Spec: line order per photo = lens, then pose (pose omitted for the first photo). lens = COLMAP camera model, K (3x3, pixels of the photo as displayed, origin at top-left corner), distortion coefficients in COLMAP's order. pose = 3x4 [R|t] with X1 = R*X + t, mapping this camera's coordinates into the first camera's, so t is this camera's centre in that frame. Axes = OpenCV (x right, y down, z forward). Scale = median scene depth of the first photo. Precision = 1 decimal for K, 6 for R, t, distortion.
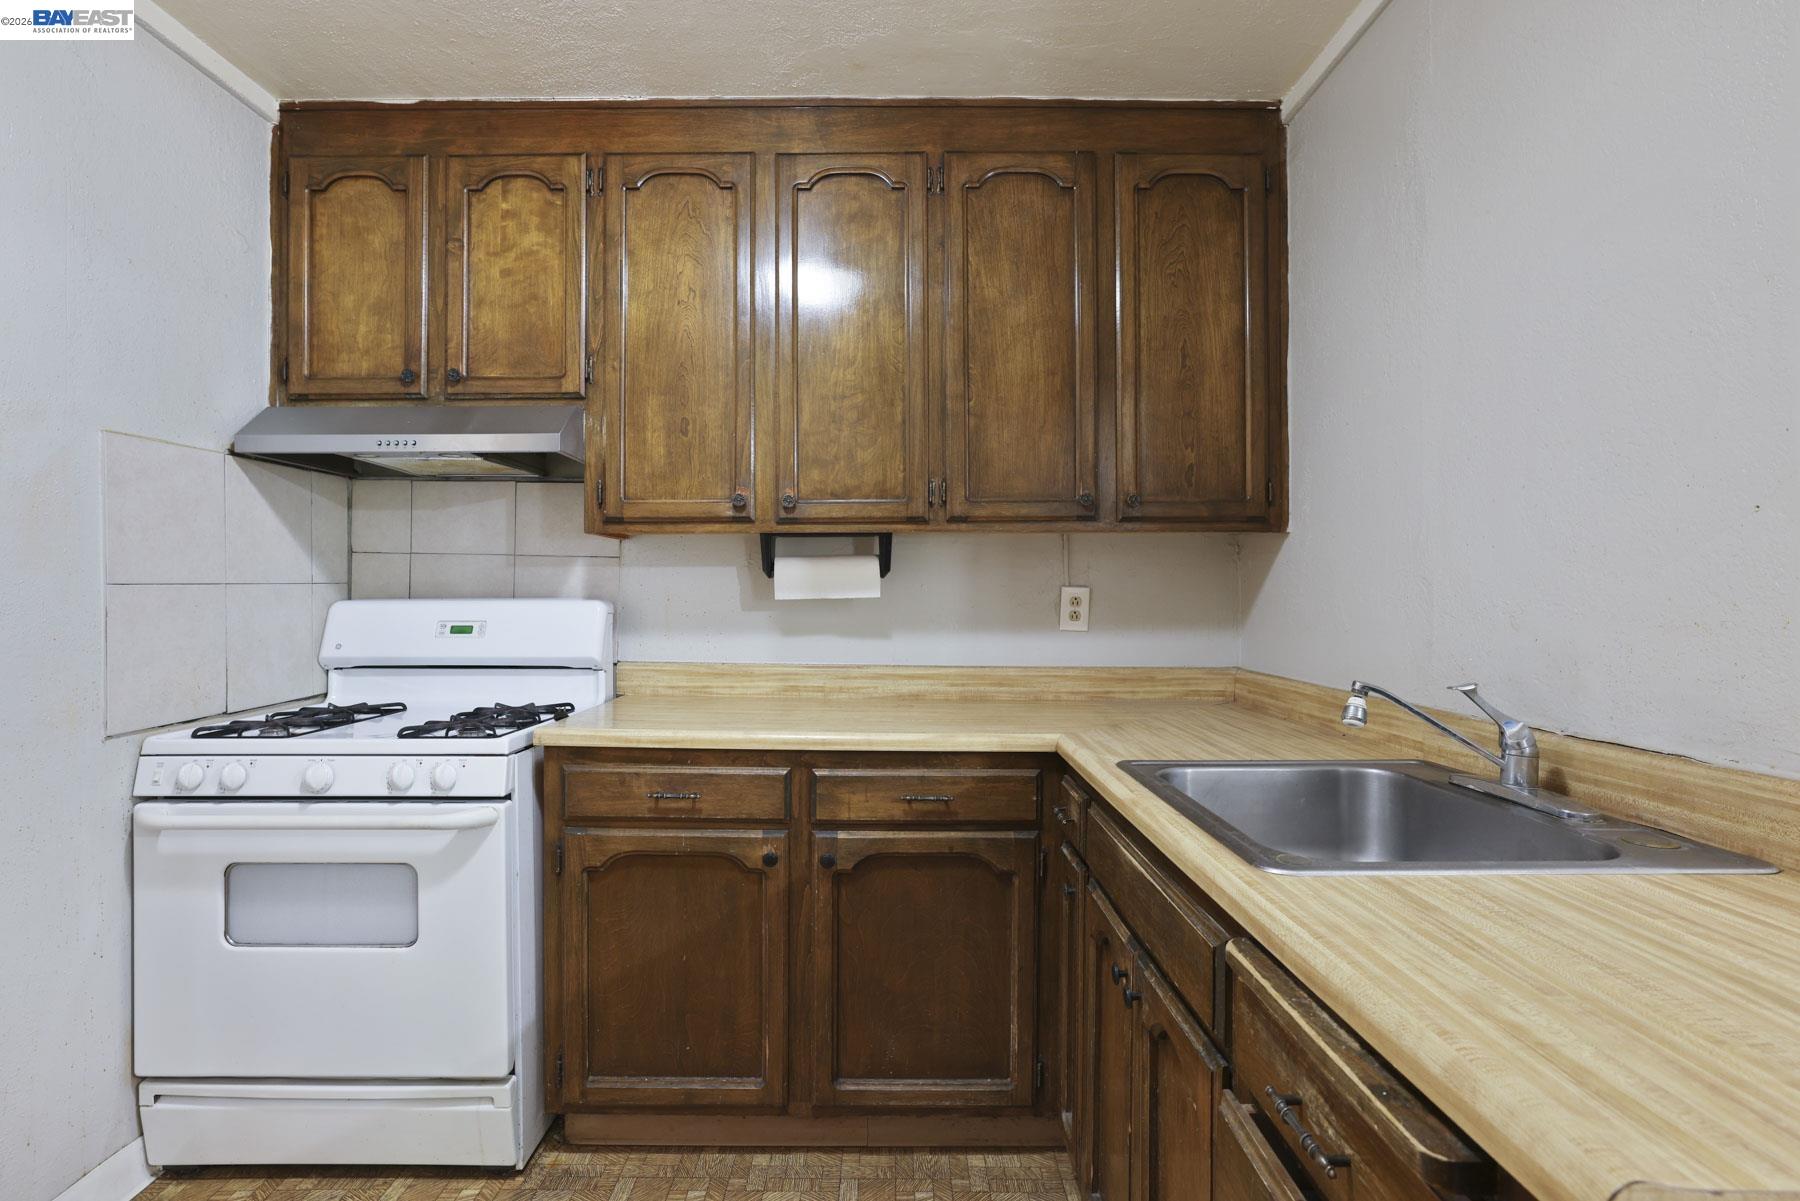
lens RADIAL K [[856.7, 0, 895.5], [0, 856.7, 586.6], [0, 0, 1]] dist [-0.051670, 0.027031]
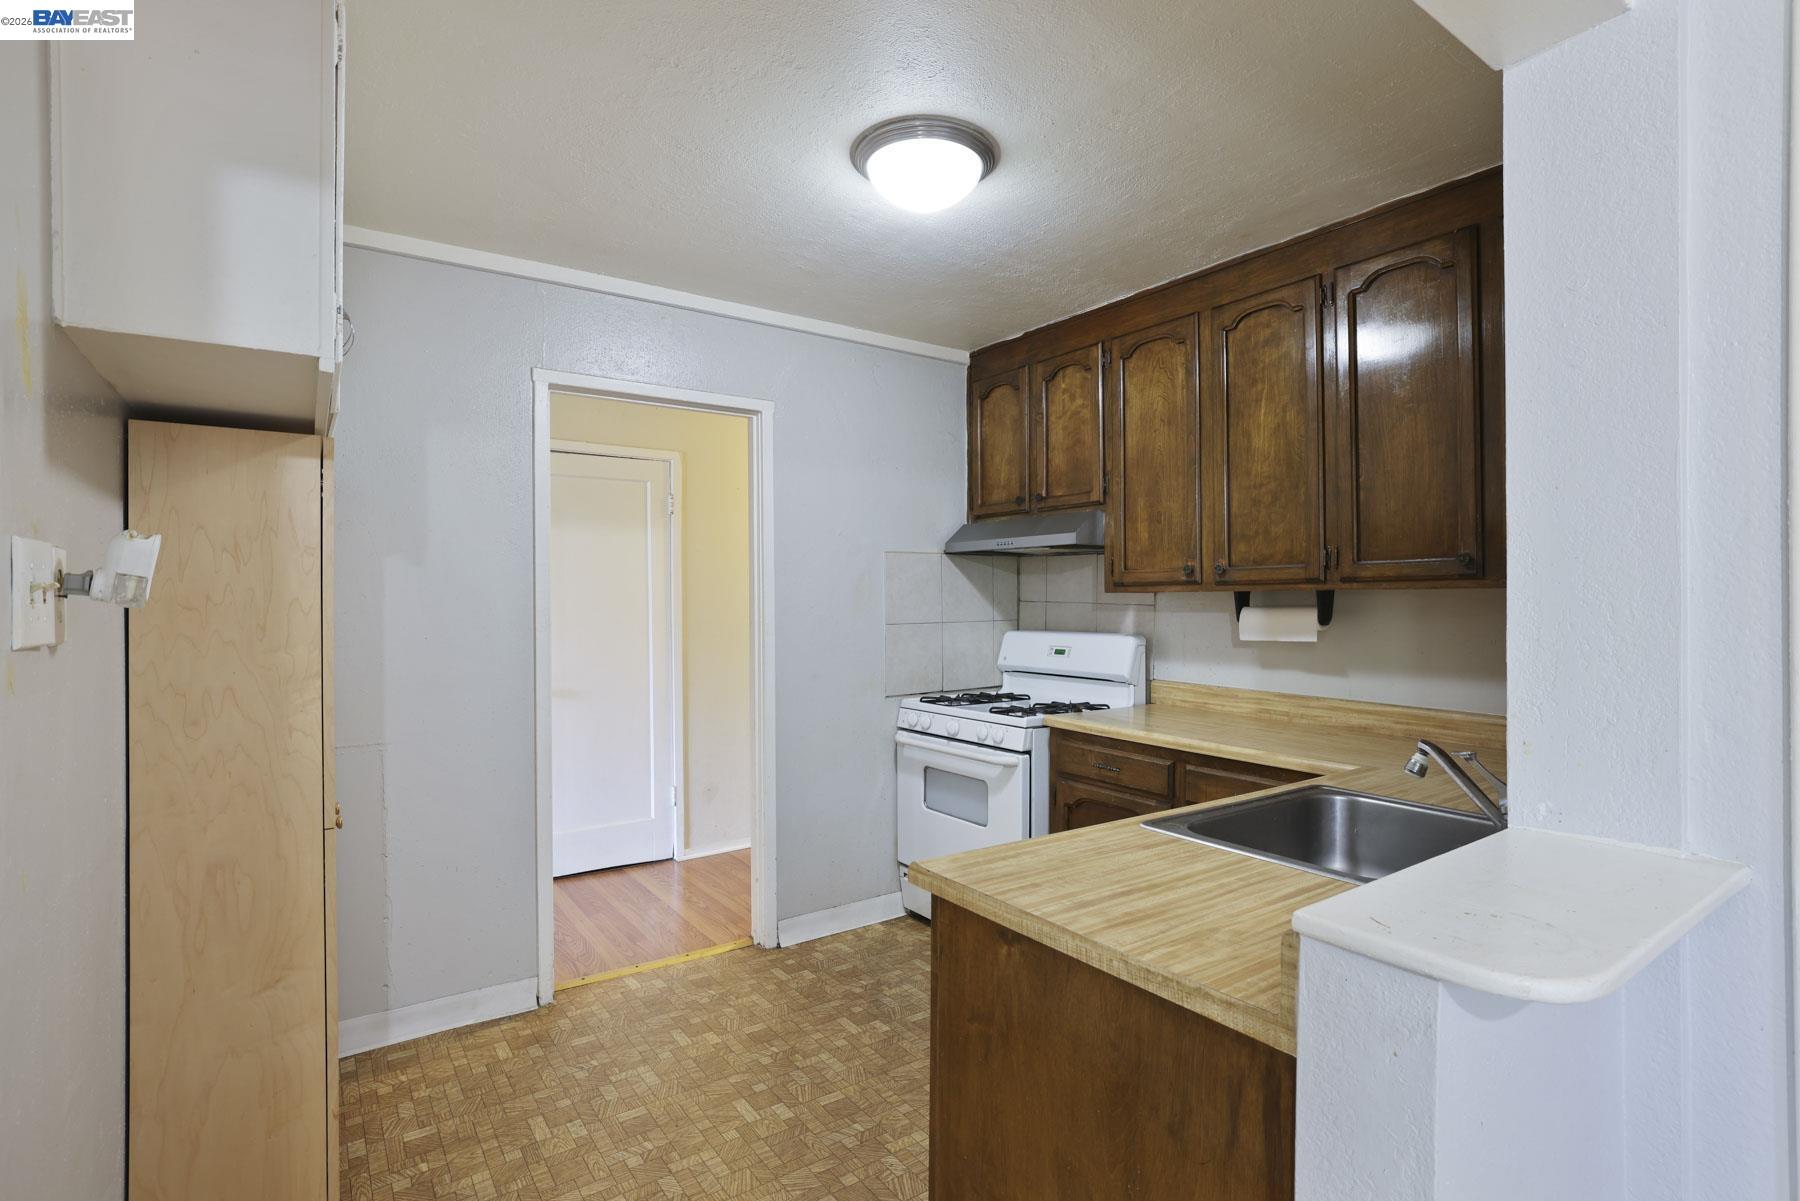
lens RADIAL K [[856.7, 0, 895.5], [0, 856.7, 586.6], [0, 0, 1]] dist [-0.051670, 0.027031]
pose [[0.573276, -0.012288, -0.819270, 0.666488], [0.004207, 0.999919, -0.012054, -0.057157], [0.819351, 0.003463, 0.573281, -0.177563]]
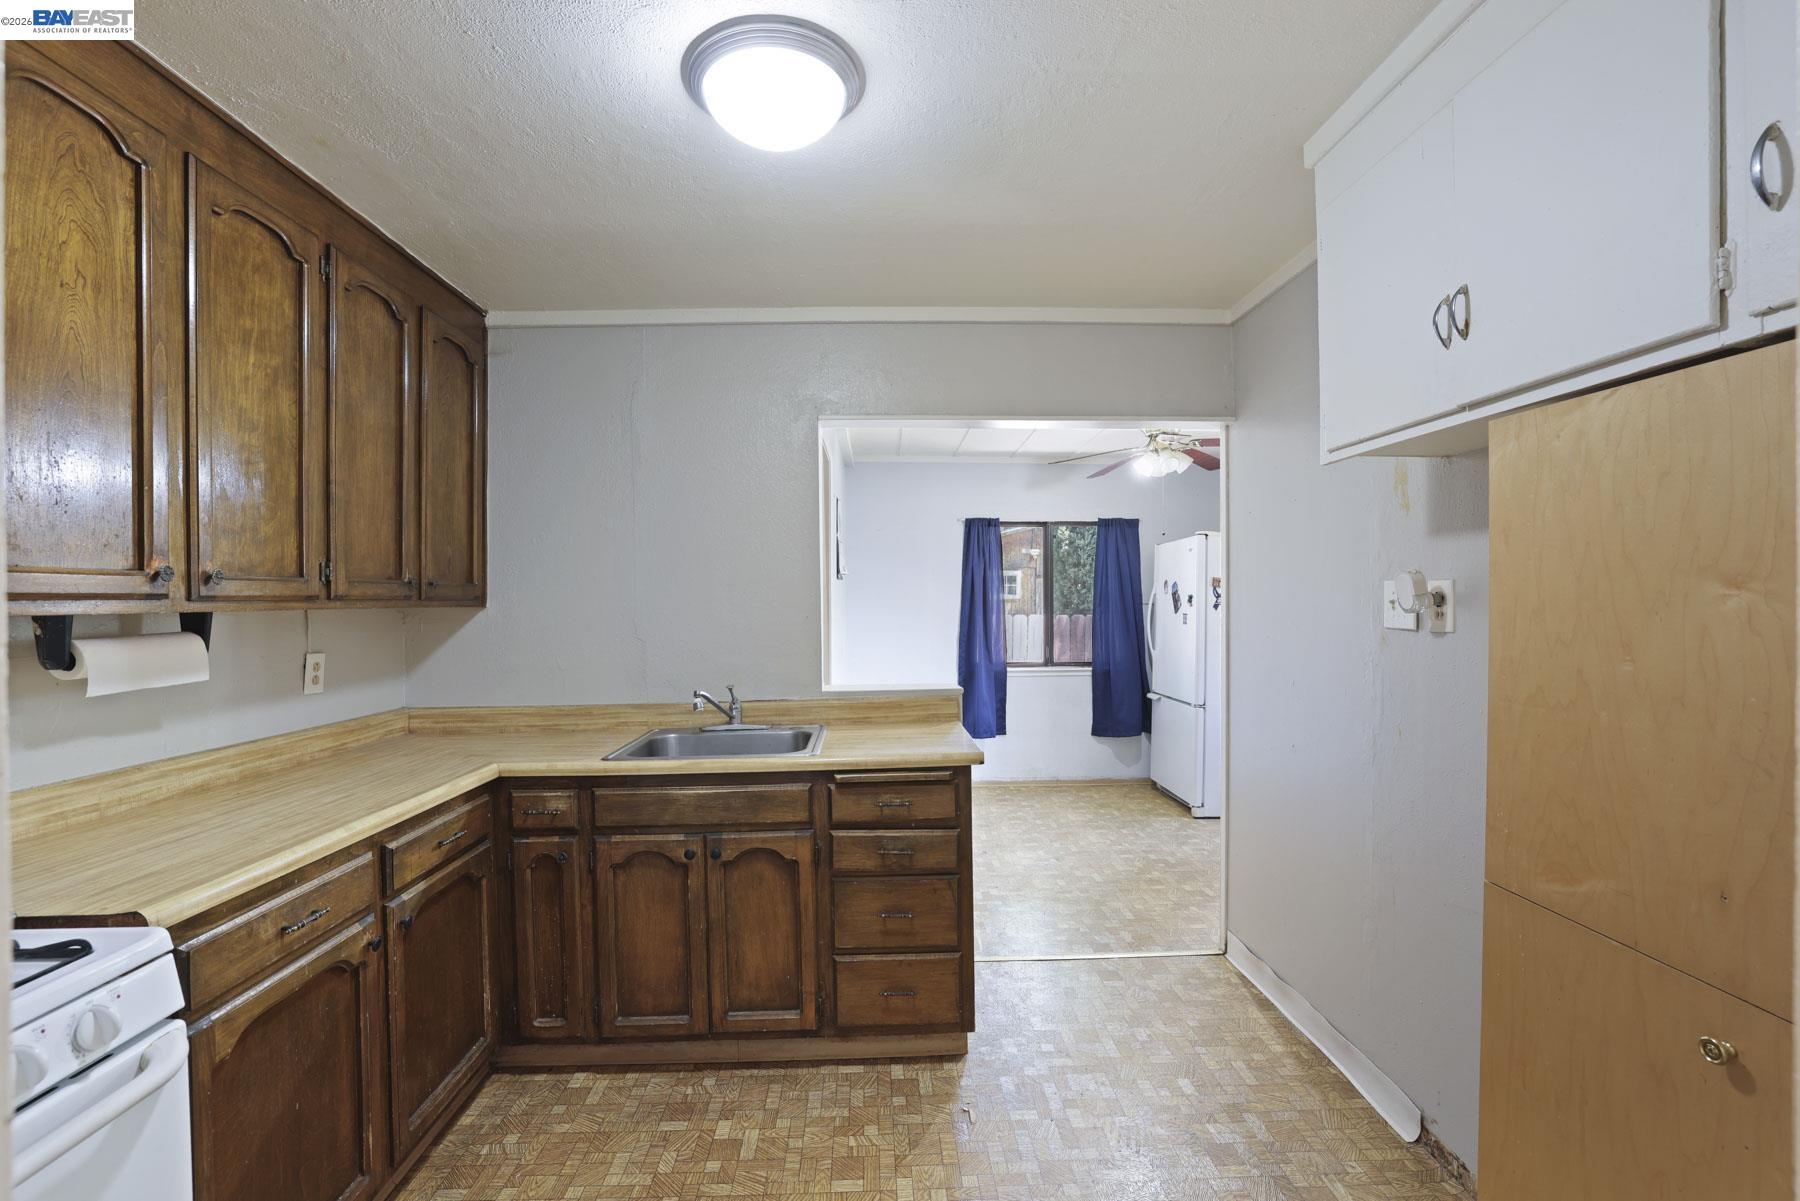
lens RADIAL K [[784.6, 0, 890.0], [0, 784.6, 594.4], [0, 0, 1]] dist [-0.049986, 0.018025]
pose [[-0.032570, 0.007614, 0.999440, -0.900770], [0.004947, 0.999960, -0.007457, -0.072592], [-0.999457, 0.004702, -0.032607, 0.344224]]
